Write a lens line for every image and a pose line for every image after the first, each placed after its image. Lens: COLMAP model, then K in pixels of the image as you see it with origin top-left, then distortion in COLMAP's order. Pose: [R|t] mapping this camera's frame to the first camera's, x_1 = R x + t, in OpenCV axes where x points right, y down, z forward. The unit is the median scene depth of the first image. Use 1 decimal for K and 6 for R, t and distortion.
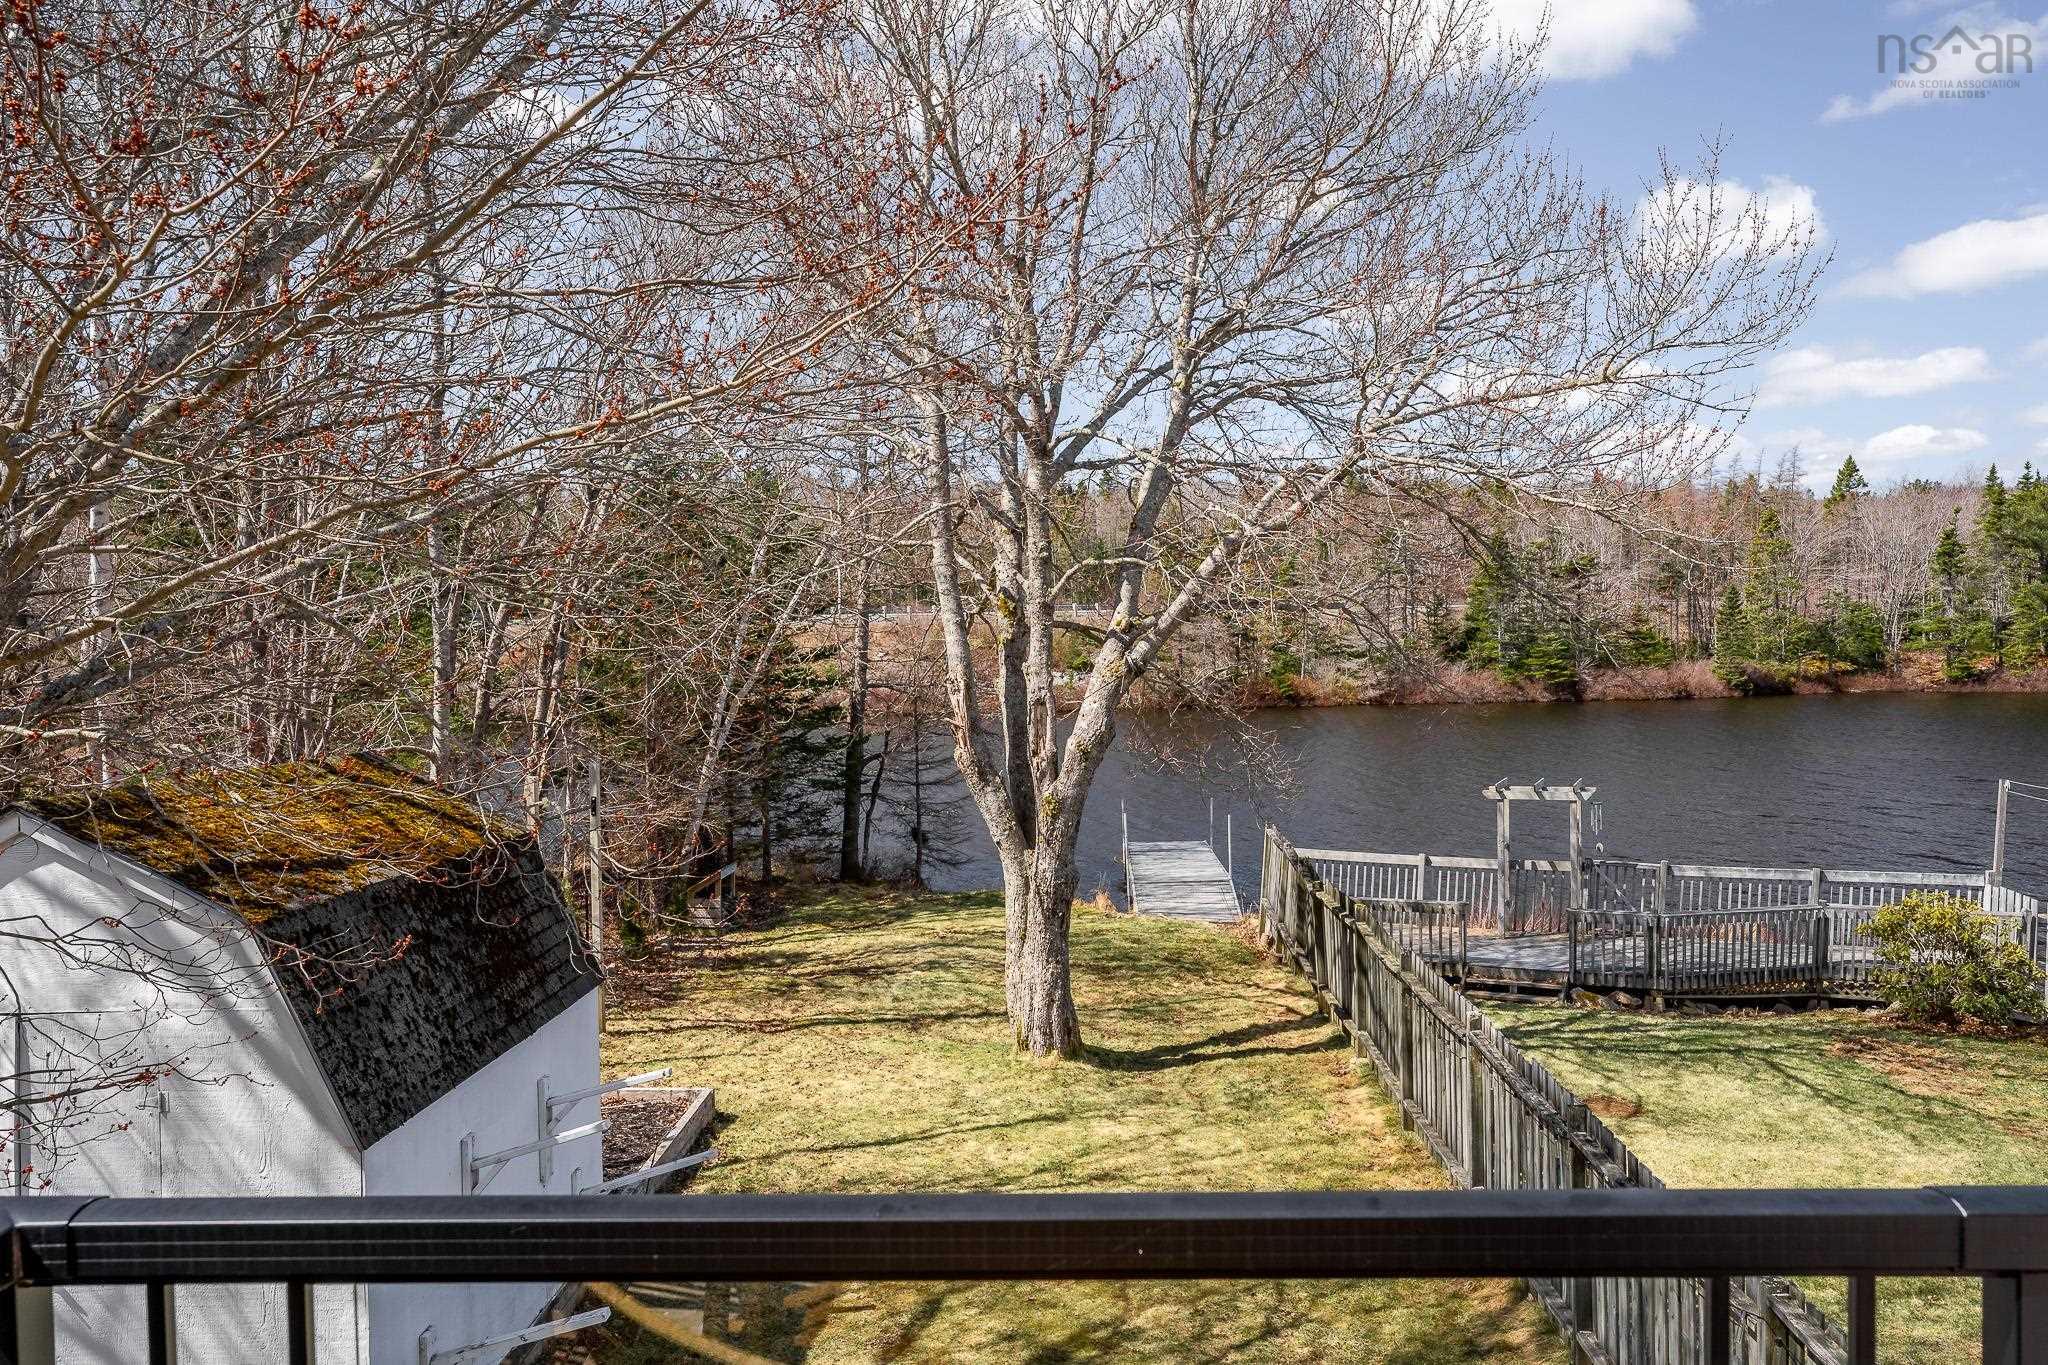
lens RADIAL K [[1635.9, 0, 1024.0], [0, 1635.9, 682.5], [0, 0, 1]] dist [0.002250, 0.008641]
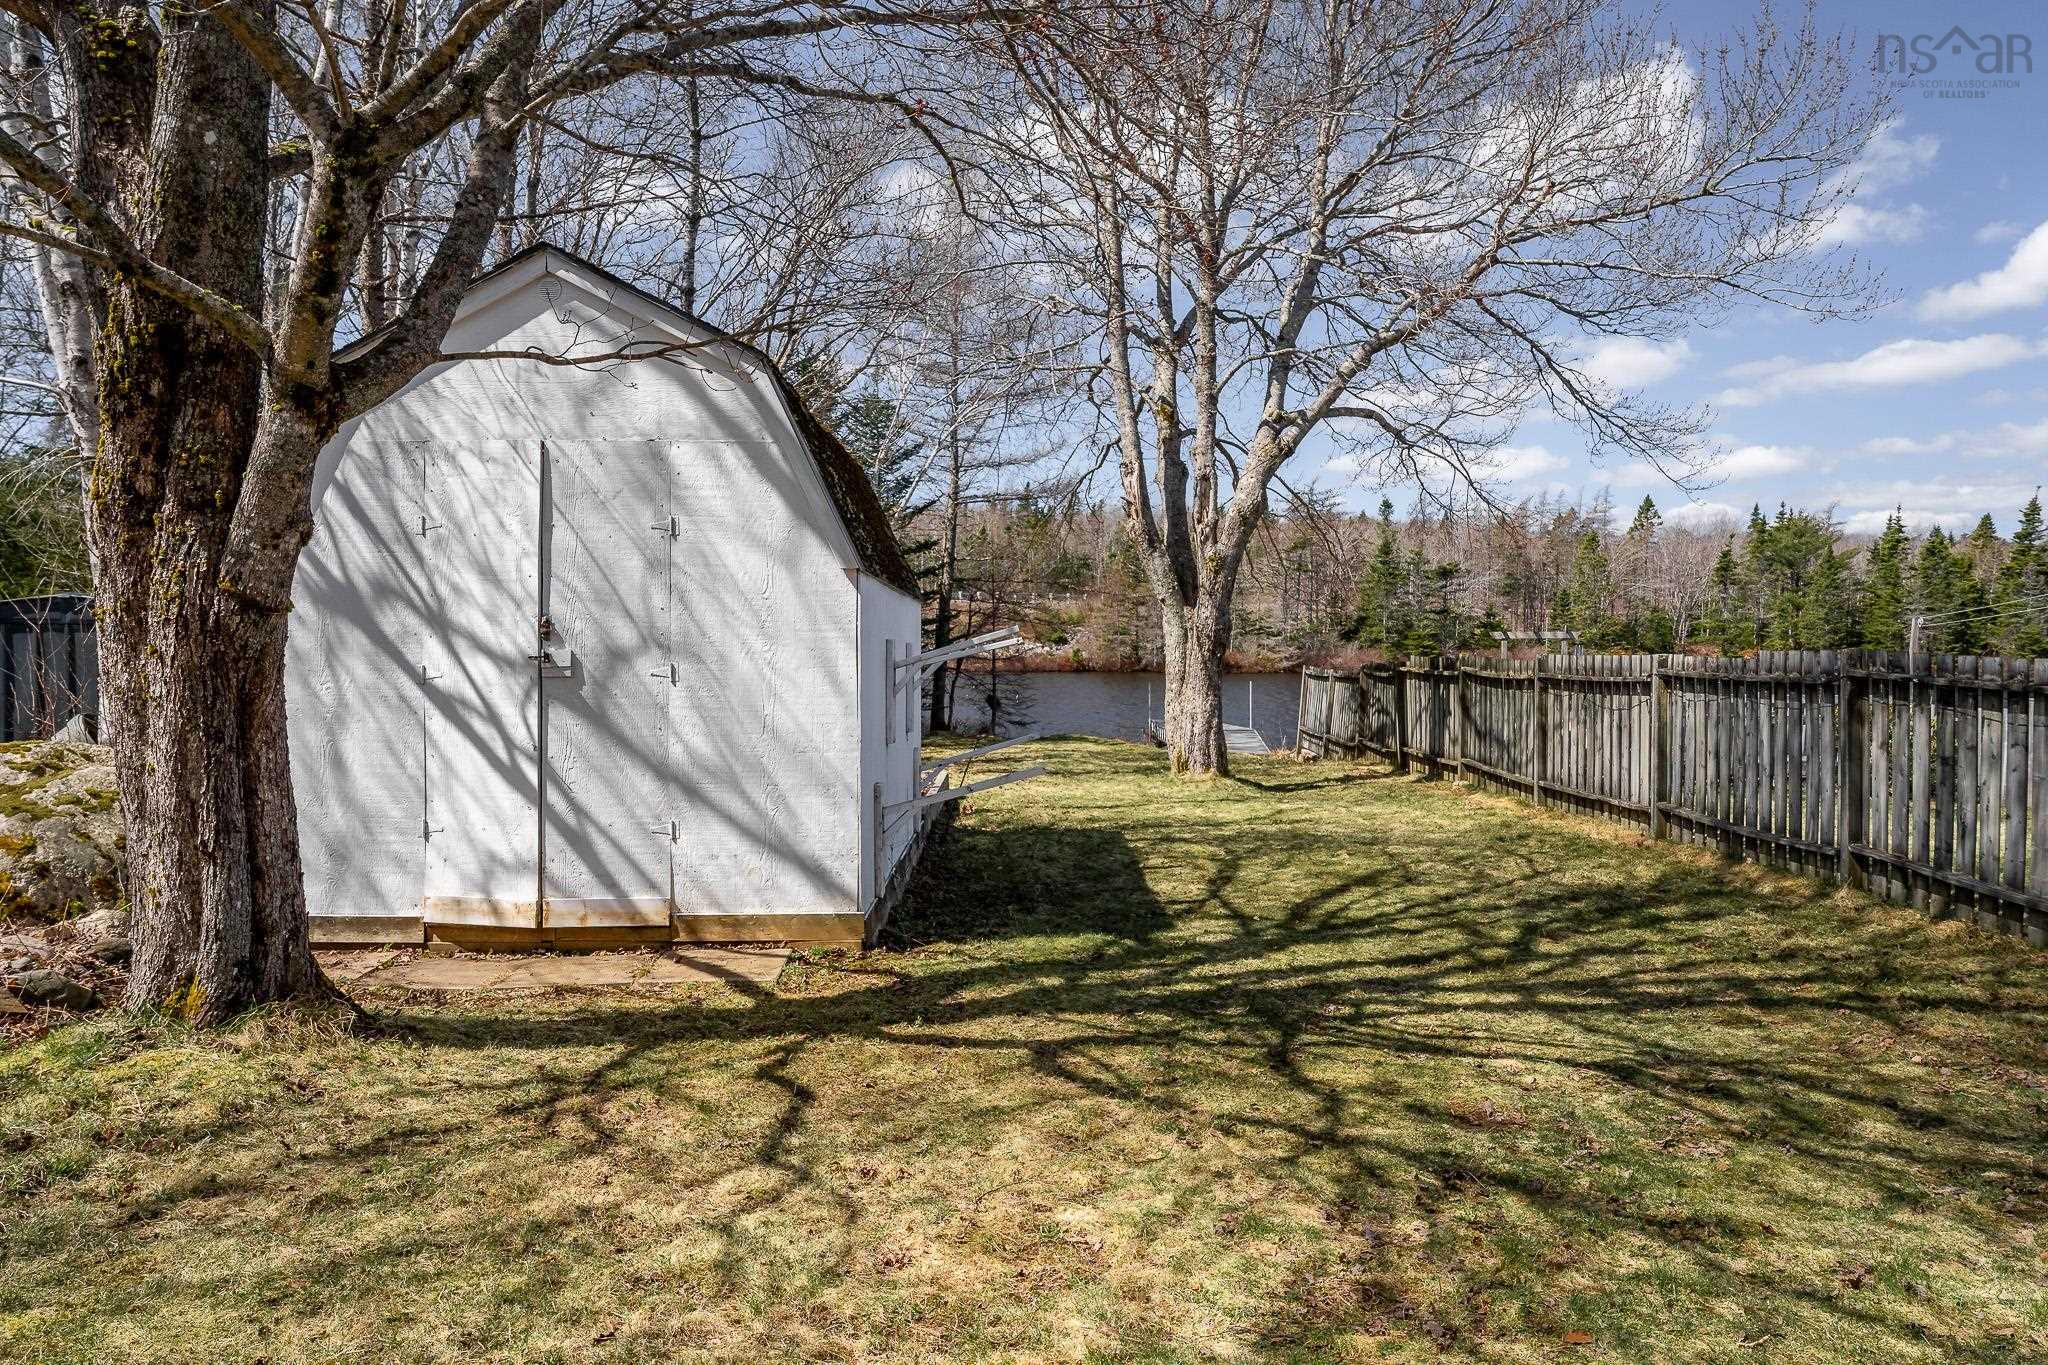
lens RADIAL K [[1270.8, 0, 1024.0], [0, 1270.8, 682.5], [0, 0, 1]] dist [0.003007, 0.000627]
pose [[0.999107, 0.020514, 0.036936, -0.096131], [-0.020288, 0.999773, -0.006481, 0.106550], [-0.037060, 0.005726, 0.999297, 0.047075]]
